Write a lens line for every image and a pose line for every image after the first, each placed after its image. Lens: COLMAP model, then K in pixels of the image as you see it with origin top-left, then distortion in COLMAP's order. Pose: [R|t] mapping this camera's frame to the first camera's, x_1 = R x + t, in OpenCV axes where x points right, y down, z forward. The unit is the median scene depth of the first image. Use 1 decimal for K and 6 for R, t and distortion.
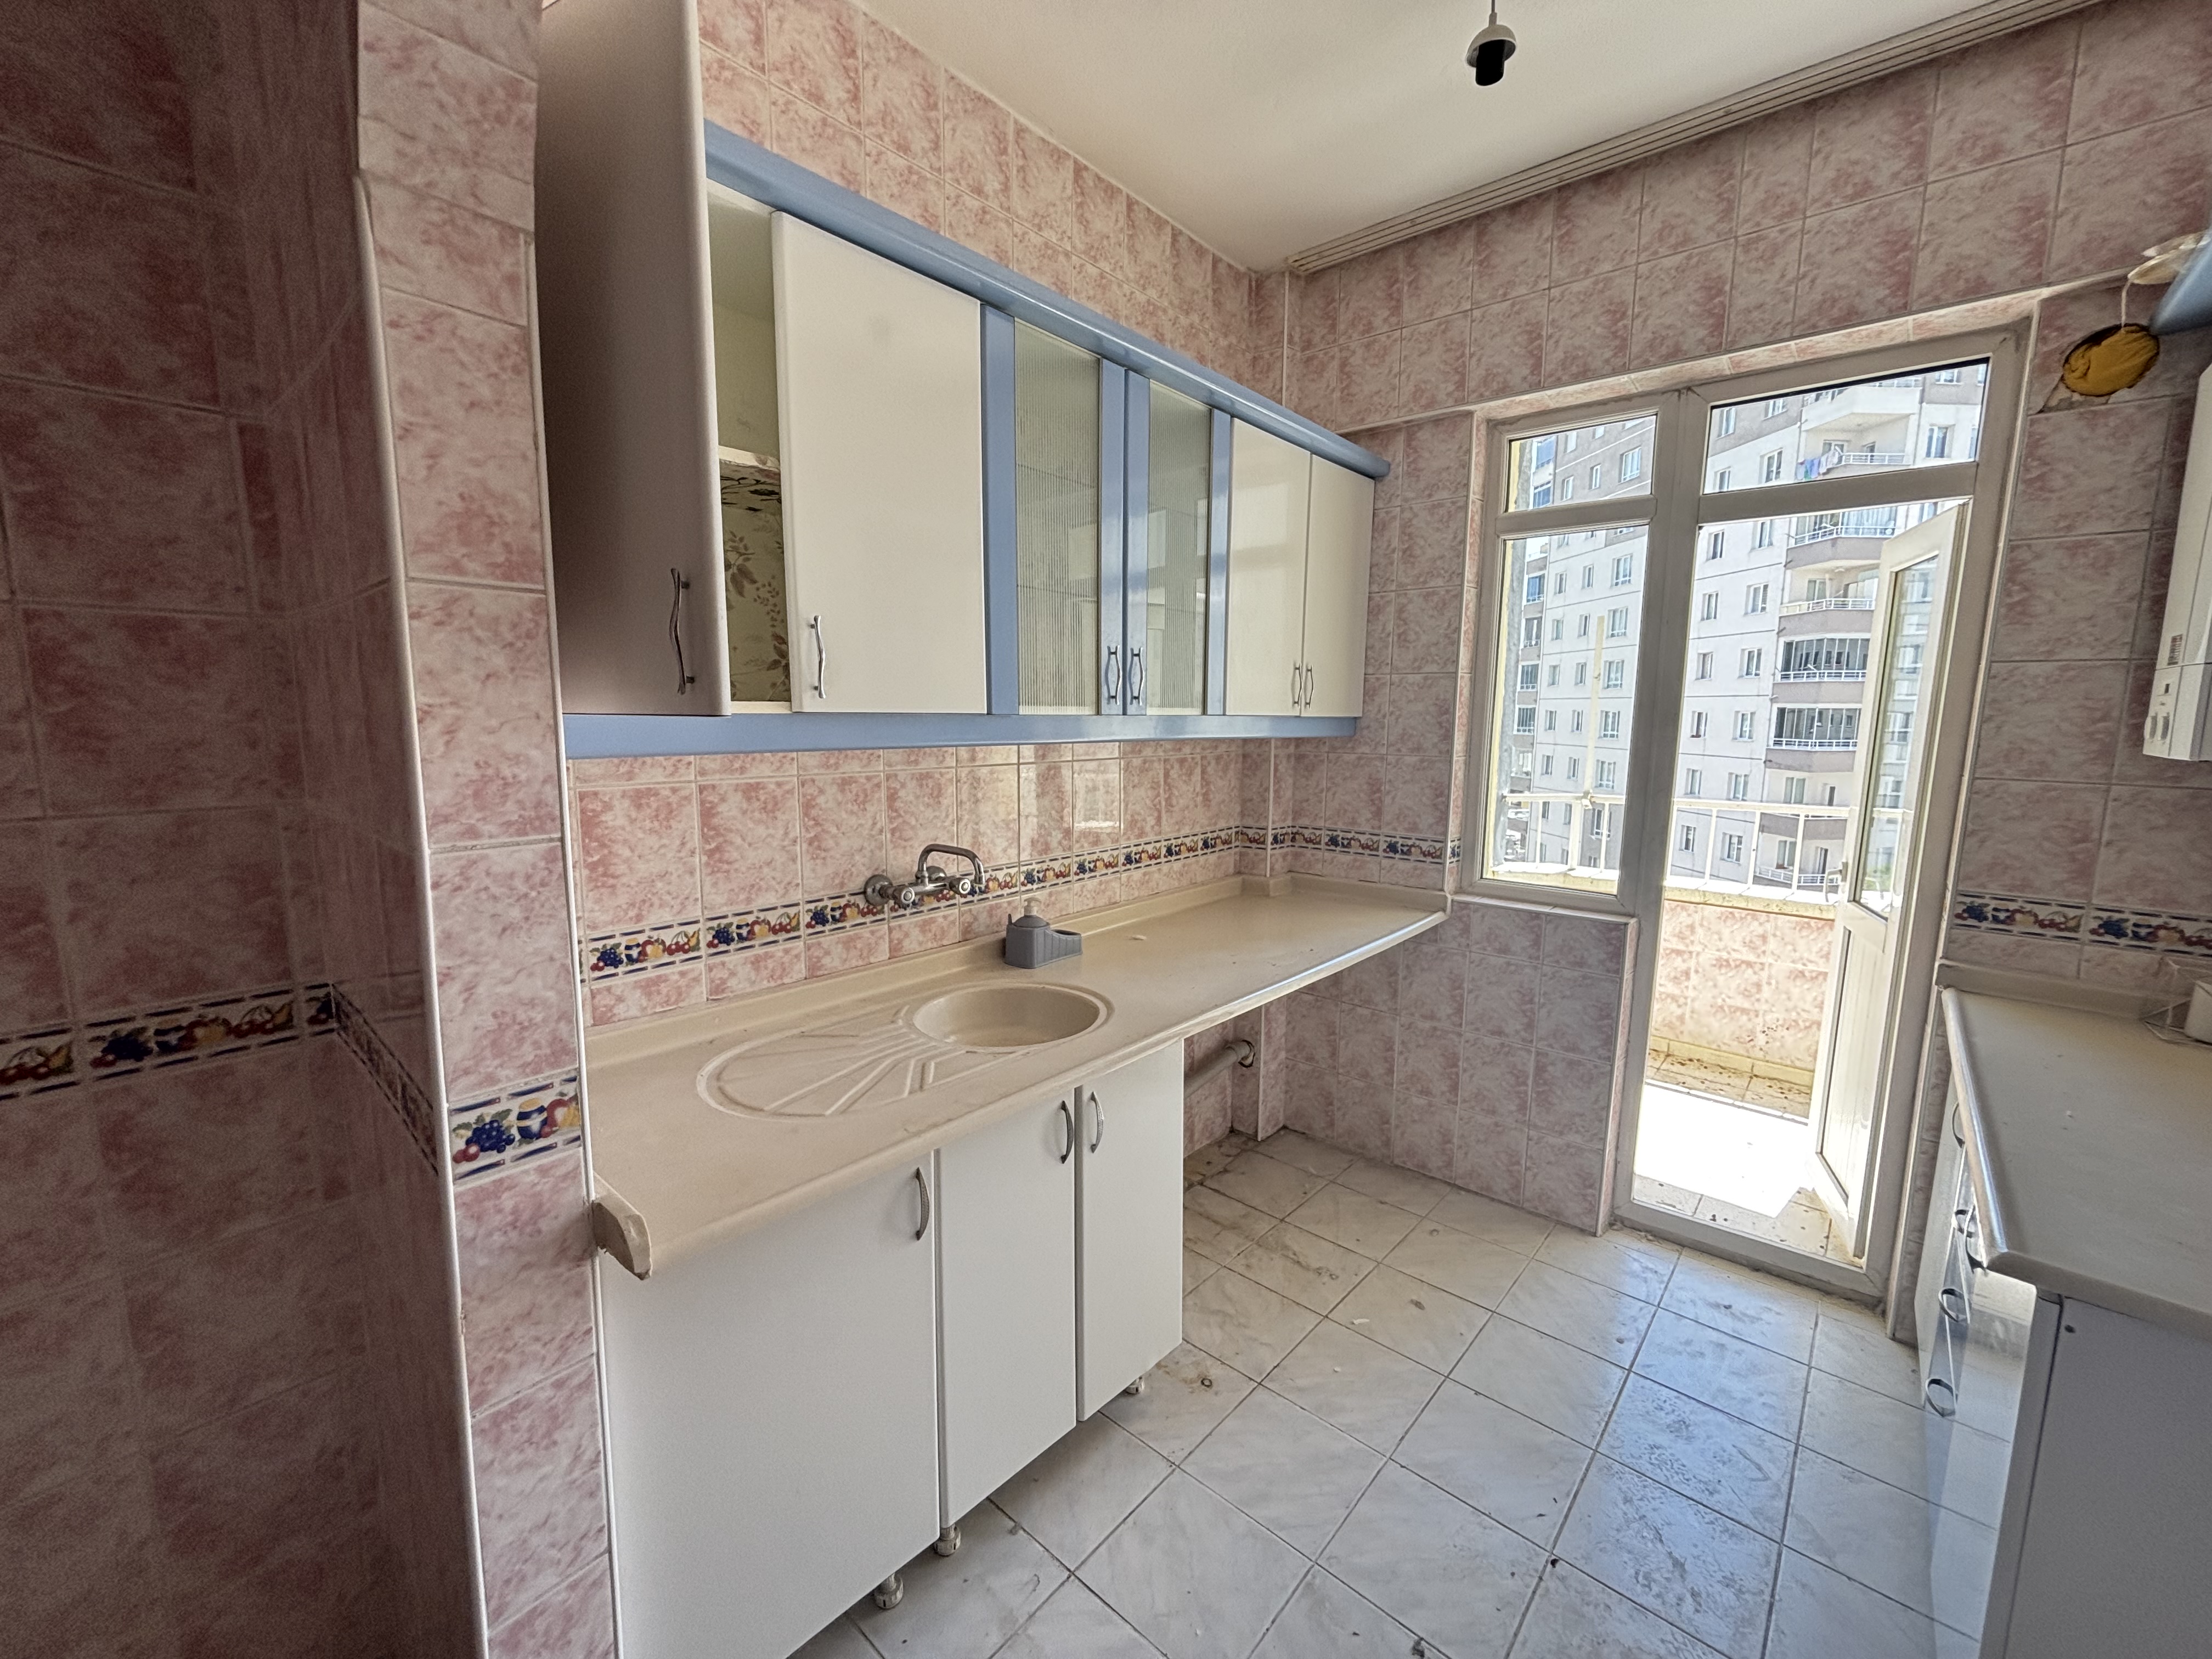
lens RADIAL K [[906.8, 0, 1104.6], [0, 906.8, 826.0], [0, 0, 1]] dist [0.005323, -0.000211]
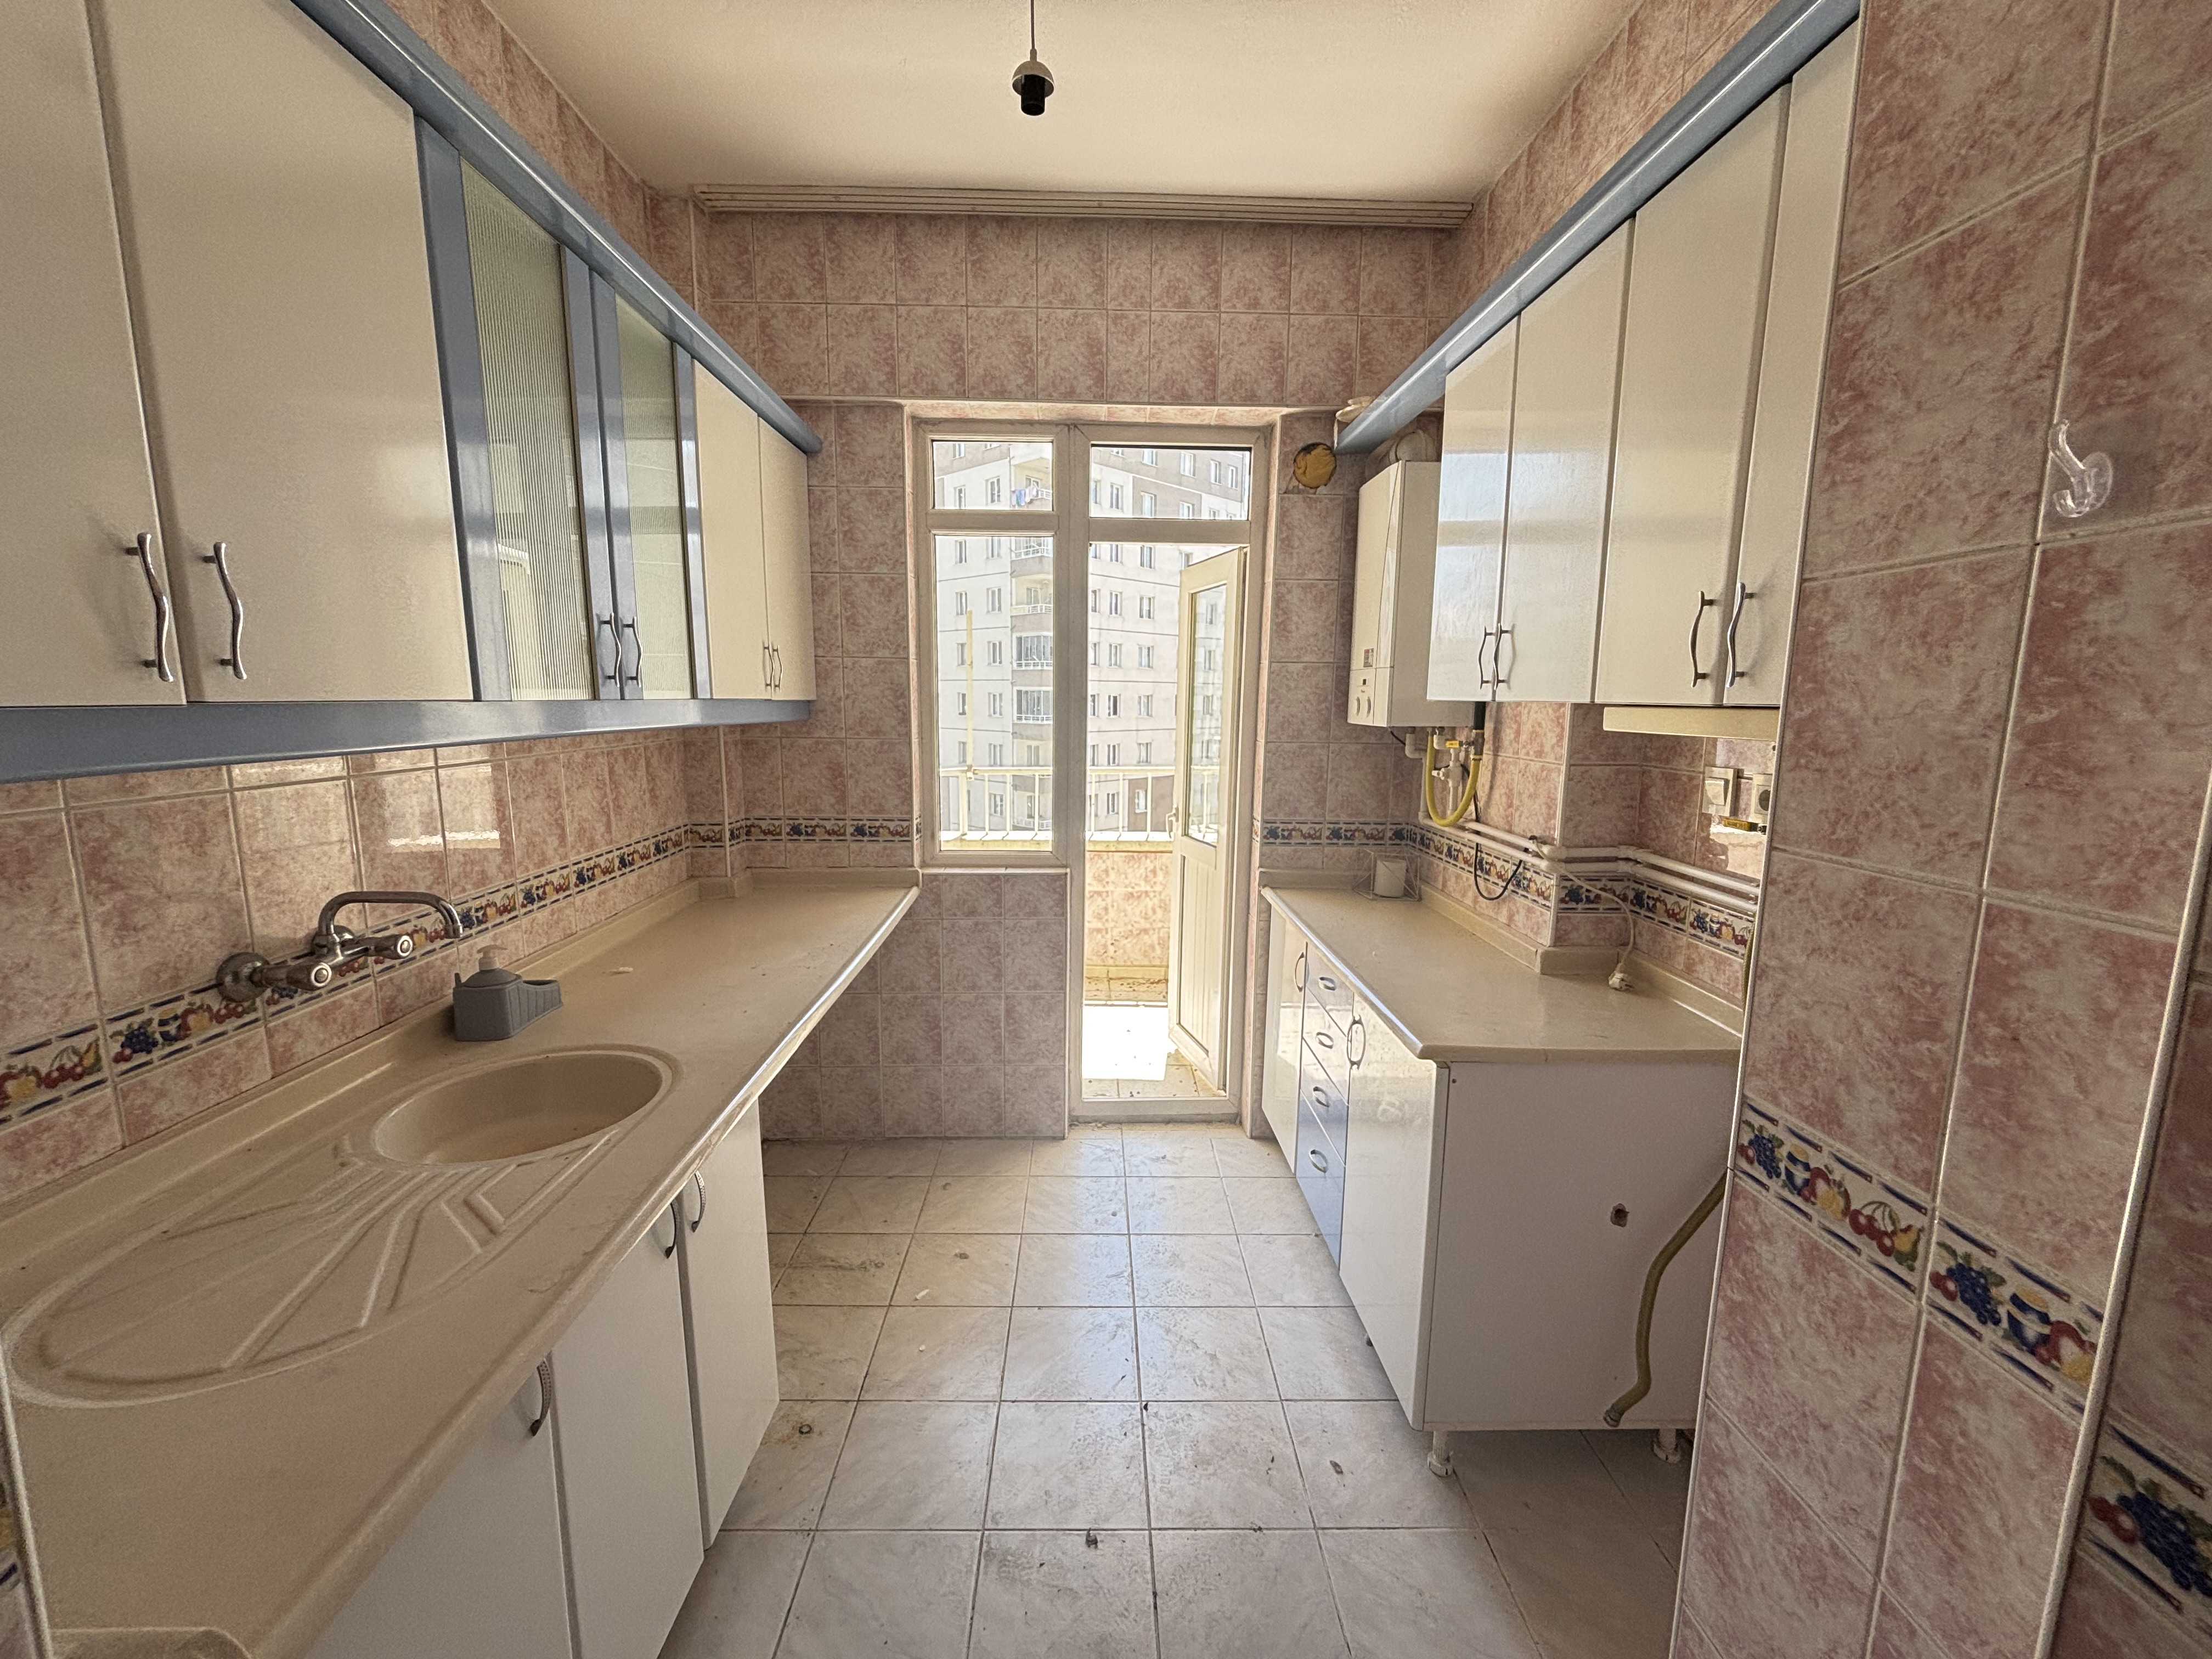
lens RADIAL K [[899.2, 0, 1097.4], [0, 899.2, 827.9], [0, 0, 1]] dist [0.000253, -0.000497]
pose [[0.740113, -0.100117, 0.664988, -0.174784], [0.083471, 0.994885, 0.056883, -0.016312], [-0.667282, 0.013408, 0.744685, 0.098231]]
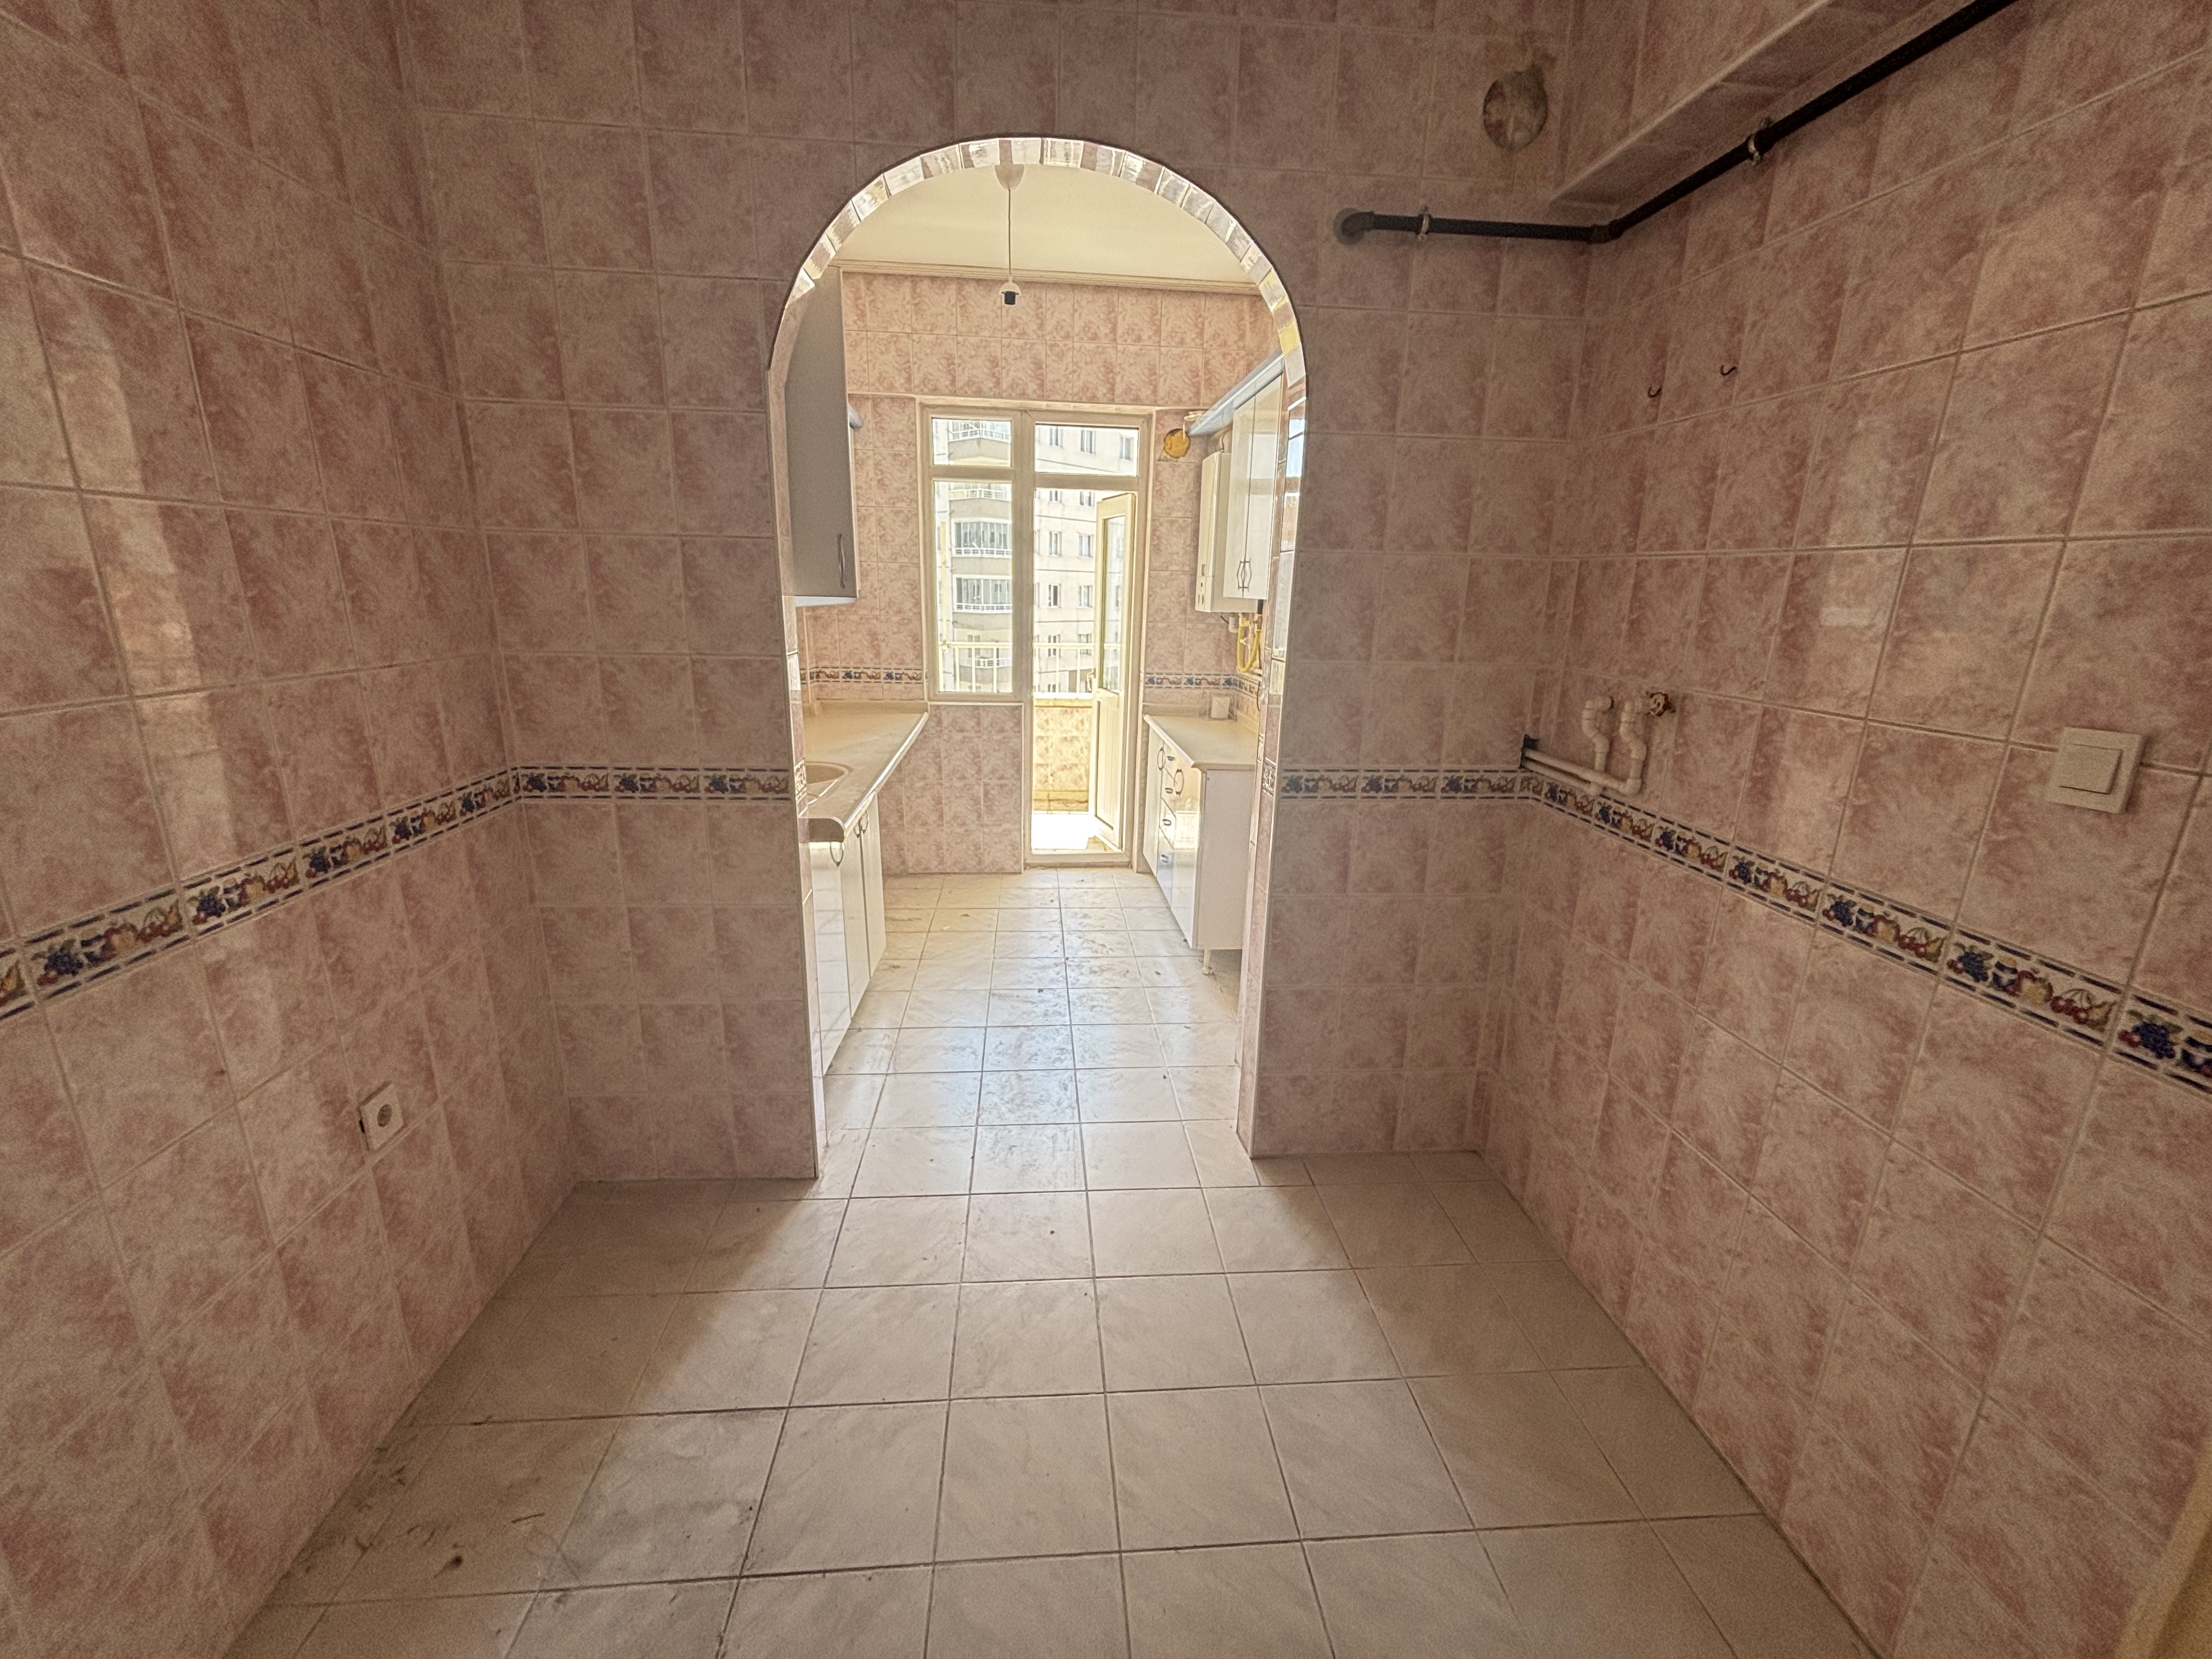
lens RADIAL K [[884.4, 0, 1109.2], [0, 884.4, 865.6], [0, 0, 1]] dist [-0.037824, -0.000123]
pose [[0.689096, -0.199546, 0.696655, -0.658829], [0.074291, 0.975728, 0.205997, 0.069916], [-0.720852, -0.090197, 0.687195, -0.432130]]
